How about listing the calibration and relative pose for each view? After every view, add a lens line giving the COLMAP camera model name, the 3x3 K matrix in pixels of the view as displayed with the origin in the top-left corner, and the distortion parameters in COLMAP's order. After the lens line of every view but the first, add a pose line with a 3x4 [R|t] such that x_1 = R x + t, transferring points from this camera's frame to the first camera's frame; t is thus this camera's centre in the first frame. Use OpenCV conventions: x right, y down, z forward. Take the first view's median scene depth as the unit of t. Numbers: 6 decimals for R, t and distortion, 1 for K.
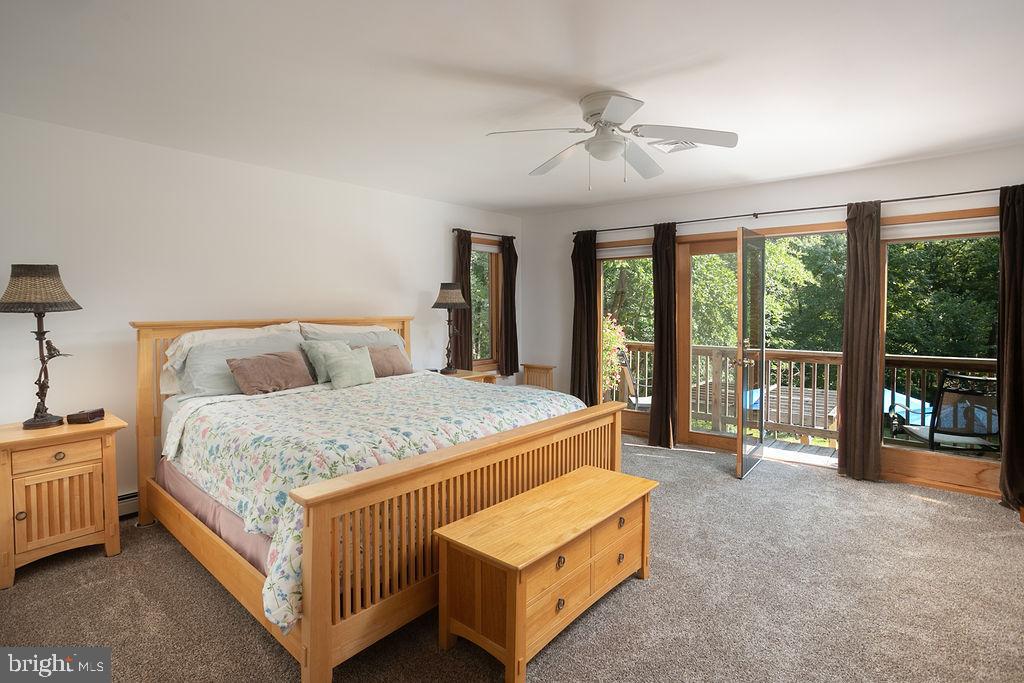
lens RADIAL K [[520.2, 0, 514.1], [0, 520.2, 305.3], [0, 0, 1]] dist [0.001130, 0.000186]
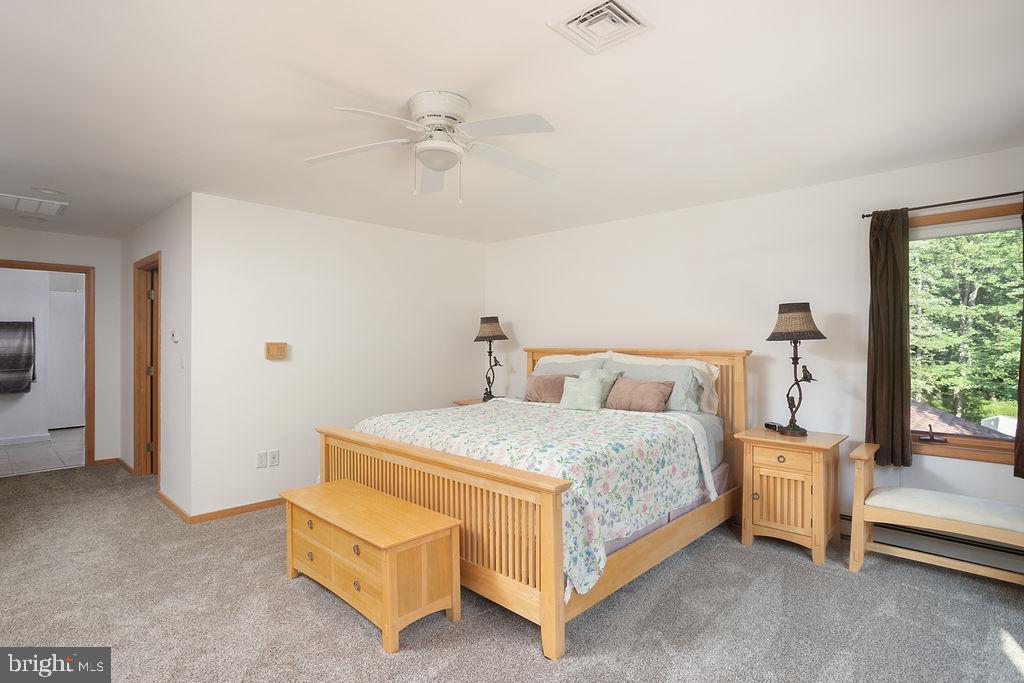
lens RADIAL K [[530.5, 0, 512.0], [0, 530.5, 341.5], [0, 0, 1]] dist [-0.004498, -0.000147]
pose [[-0.068971, 0.008904, -0.997579, 0.533144], [0.003704, 0.999956, 0.008669, -0.000629], [0.997612, -0.003097, -0.069001, 0.602931]]
